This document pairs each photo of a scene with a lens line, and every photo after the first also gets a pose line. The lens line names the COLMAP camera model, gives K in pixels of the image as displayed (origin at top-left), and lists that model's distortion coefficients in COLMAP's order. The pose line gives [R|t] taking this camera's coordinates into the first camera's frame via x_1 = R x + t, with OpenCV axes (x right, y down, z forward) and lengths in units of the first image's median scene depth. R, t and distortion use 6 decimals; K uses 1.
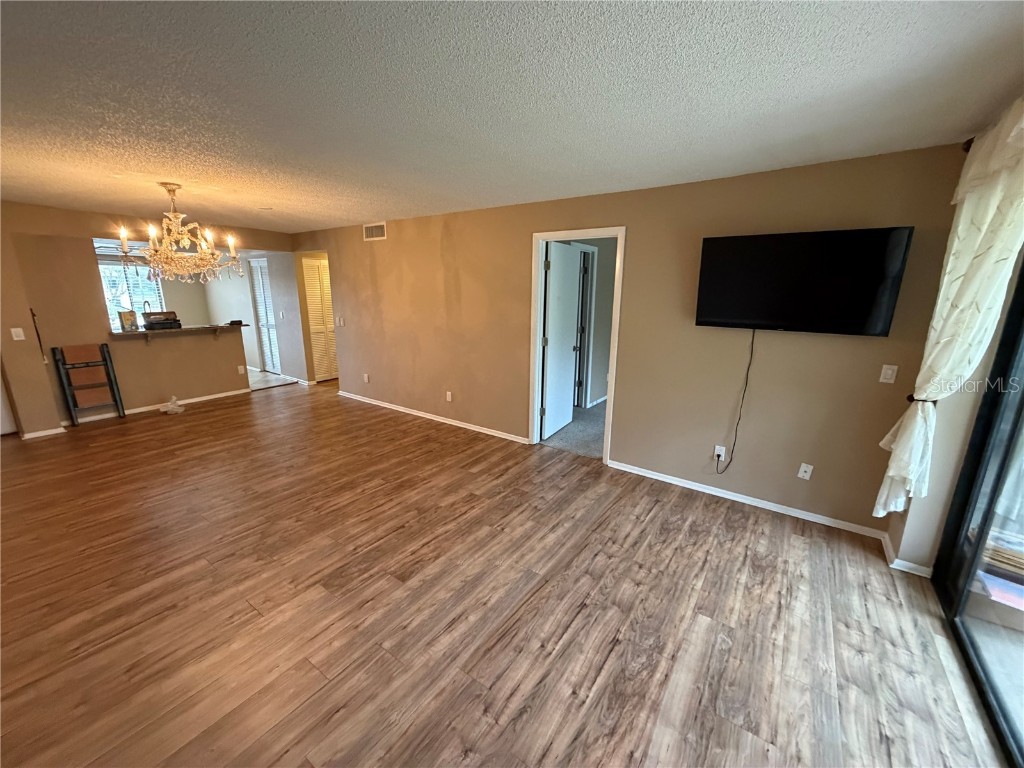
lens RADIAL K [[410.9, 0, 512.0], [0, 410.9, 384.0], [0, 0, 1]] dist [0.007893, -0.000120]
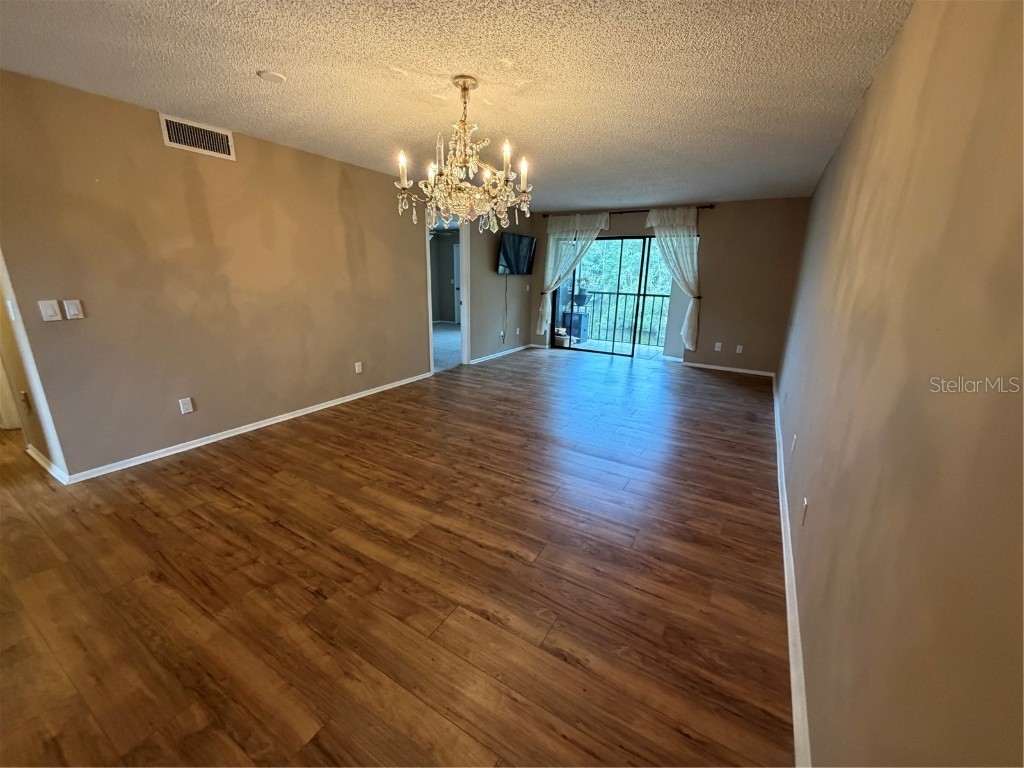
lens RADIAL K [[406.4, 0, 512.0], [0, 406.4, 384.0], [0, 0, 1]] dist [0.000728, -0.000106]
pose [[-0.082918, -0.270781, 0.959063, -1.313528], [0.213087, 0.935302, 0.282495, -0.147266], [-0.973508, 0.227788, -0.019854, 0.855680]]
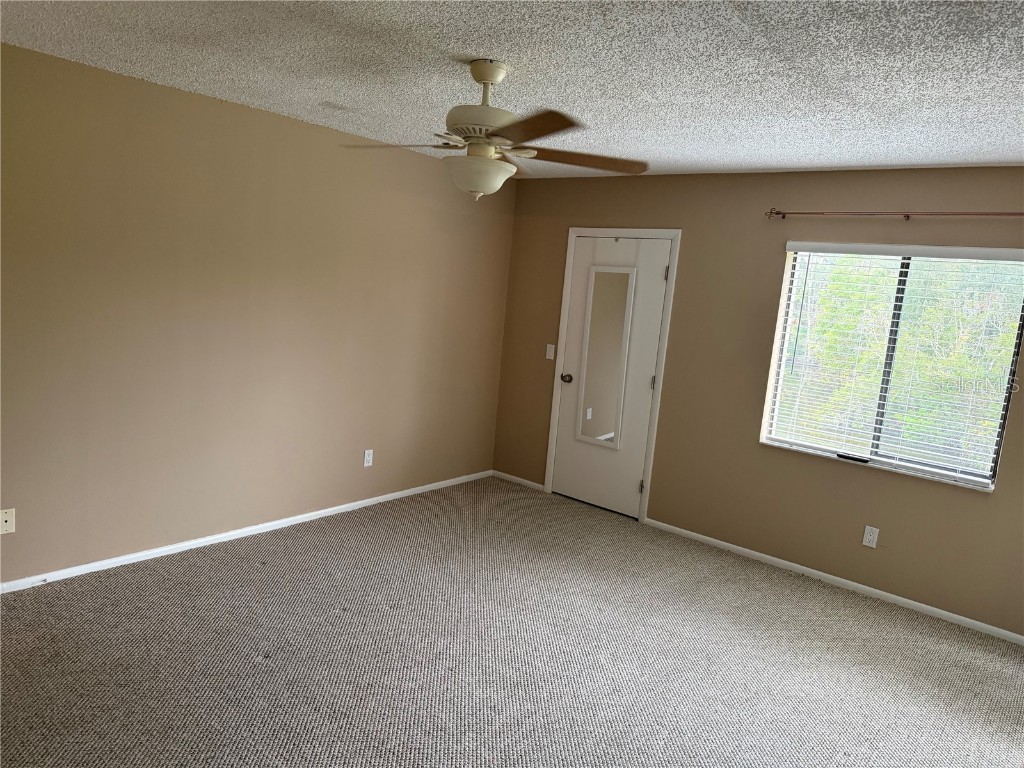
lens RADIAL K [[715.2, 0, 512.0], [0, 715.2, 384.0], [0, 0, 1]] dist [-0.007464, -0.001559]
pose [[0.090205, -0.133701, 0.986908, 0.101132], [0.147724, 0.981782, 0.119505, -0.216531], [-0.984906, 0.135010, 0.108313, 0.961789]]
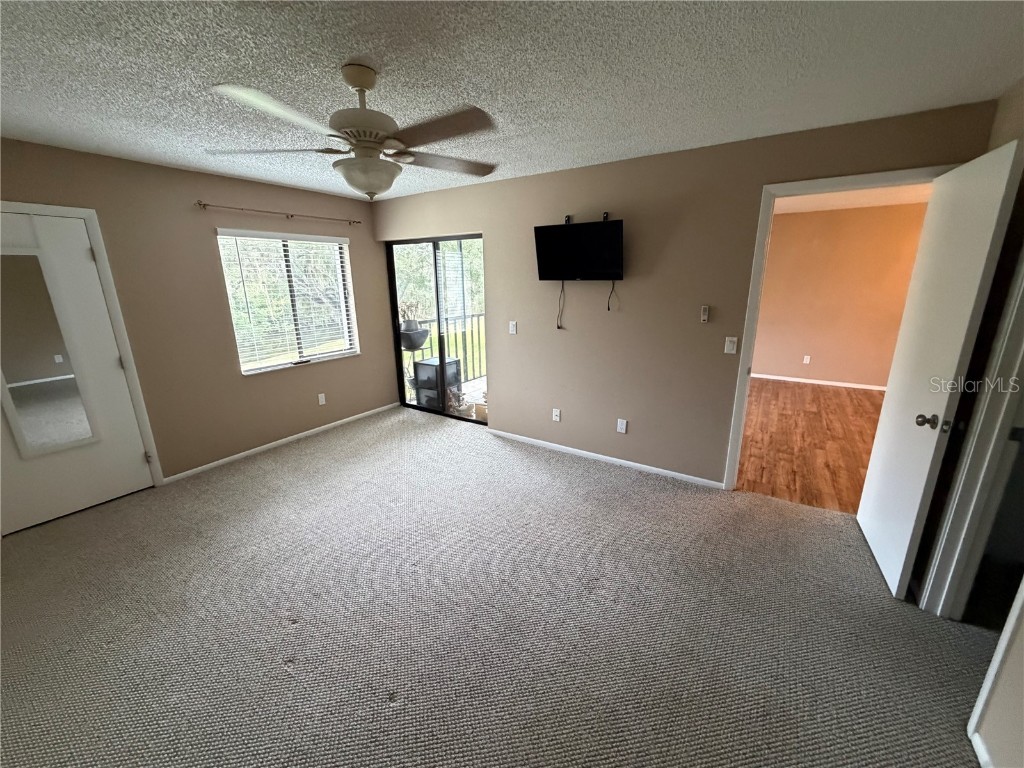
lens RADIAL K [[406.4, 0, 512.0], [0, 406.4, 384.0], [0, 0, 1]] dist [0.000728, -0.000106]
pose [[-0.999014, 0.015693, -0.041532, 0.677462], [-0.006058, 0.878519, 0.477670, -0.359325], [0.043982, 0.477450, -0.877557, 1.555663]]
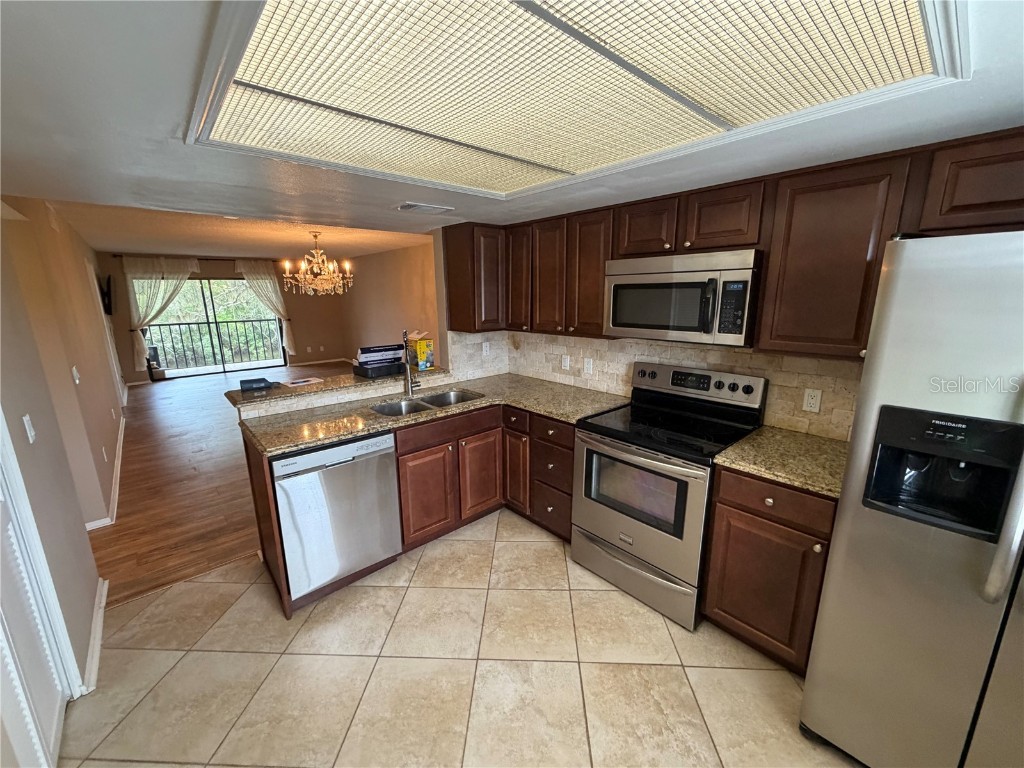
lens RADIAL K [[406.4, 0, 512.0], [0, 406.4, 384.0], [0, 0, 1]] dist [0.000728, -0.000106]
pose [[-0.976458, -0.042180, 0.211543, -1.549185], [0.056828, 0.895748, 0.440915, -0.488951], [-0.208087, 0.442557, -0.872263, 1.976072]]
